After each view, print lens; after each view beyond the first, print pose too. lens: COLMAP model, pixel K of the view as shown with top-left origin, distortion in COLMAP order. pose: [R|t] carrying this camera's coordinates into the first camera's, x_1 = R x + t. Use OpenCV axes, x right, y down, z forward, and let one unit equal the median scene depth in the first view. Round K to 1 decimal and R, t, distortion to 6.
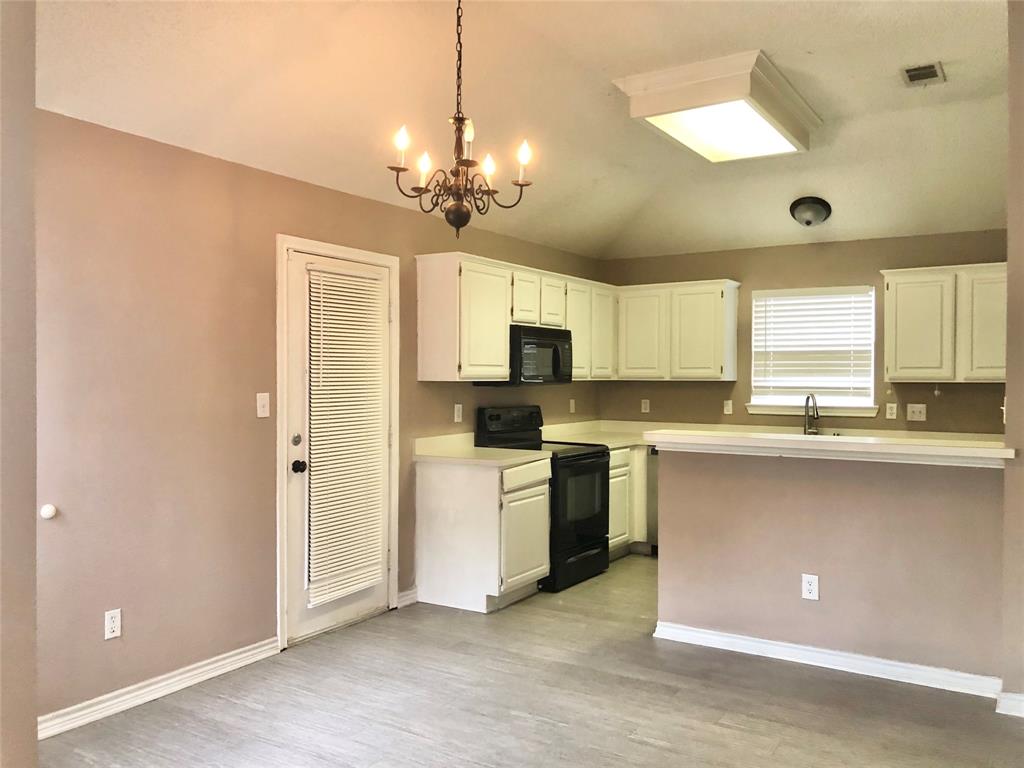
lens RADIAL K [[866.5, 0, 512.0], [0, 866.5, 384.0], [0, 0, 1]] dist [0.088339, -0.051238]
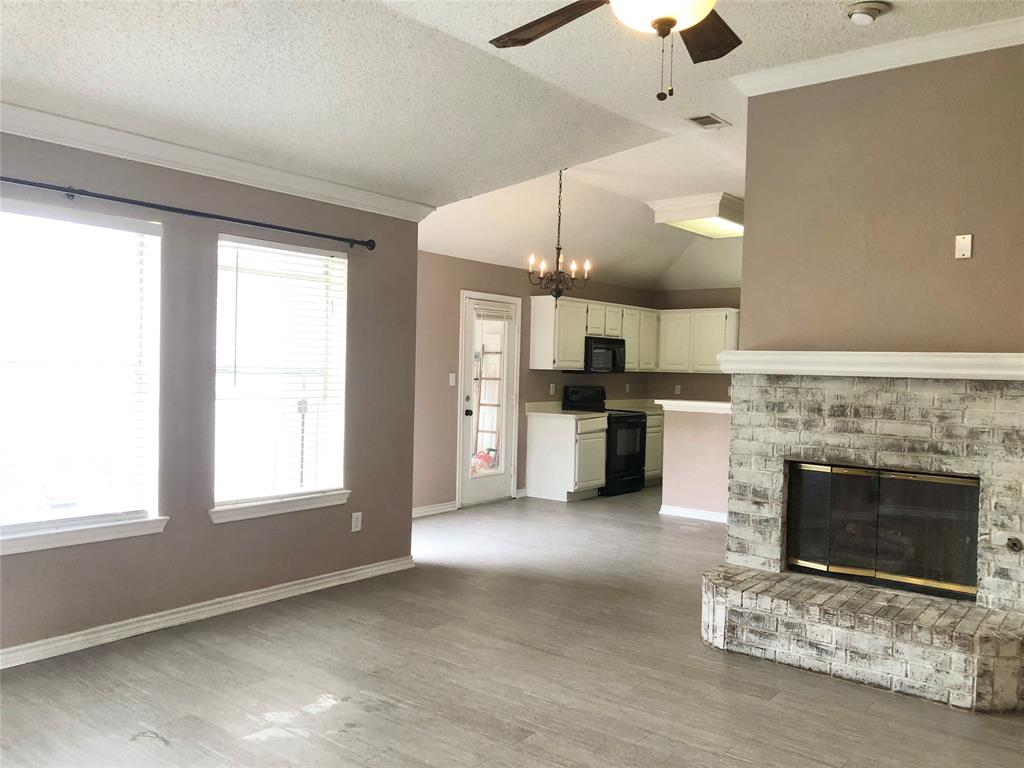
lens RADIAL K [[866.5, 0, 512.0], [0, 866.5, 384.0], [0, 0, 1]] dist [0.088339, -0.051238]
pose [[0.994426, 0.023581, -0.102766, 0.028010], [-0.022621, 0.999689, 0.010492, 0.007495], [0.102981, -0.008109, 0.994650, -0.596432]]
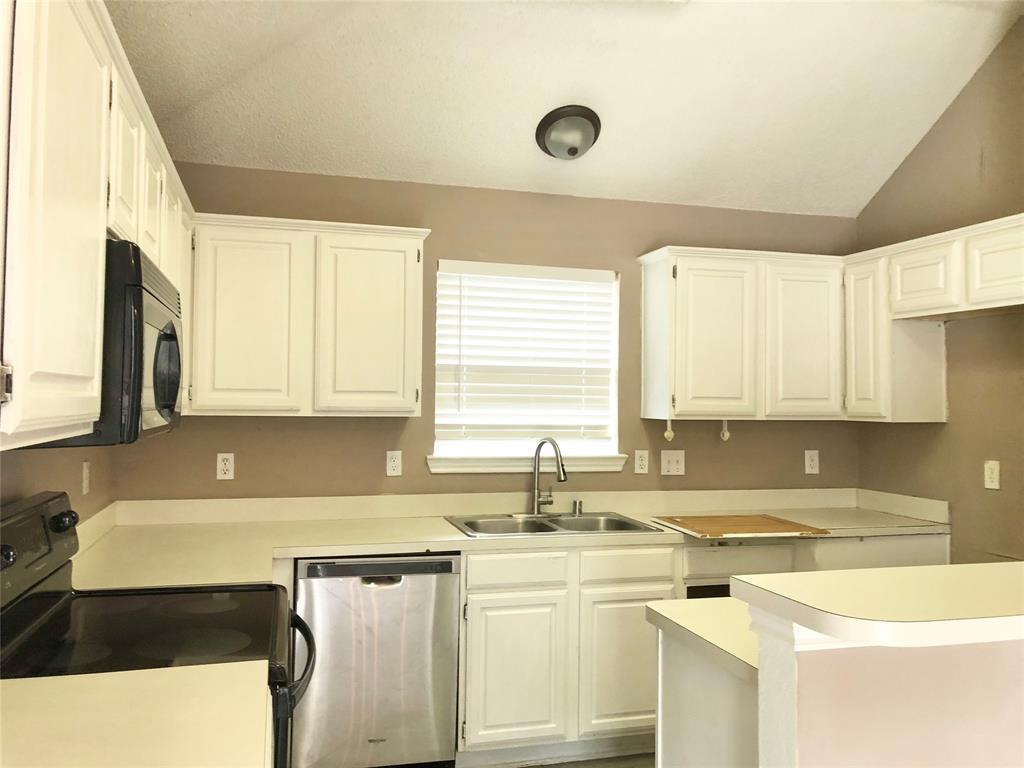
lens RADIAL K [[866.5, 0, 512.0], [0, 866.5, 384.0], [0, 0, 1]] dist [0.088339, -0.051238]
pose [[0.680515, 0.026182, 0.732266, -0.119000], [-0.001365, 0.999405, -0.034465, -0.005211], [-0.732733, 0.022455, 0.680146, 0.629981]]
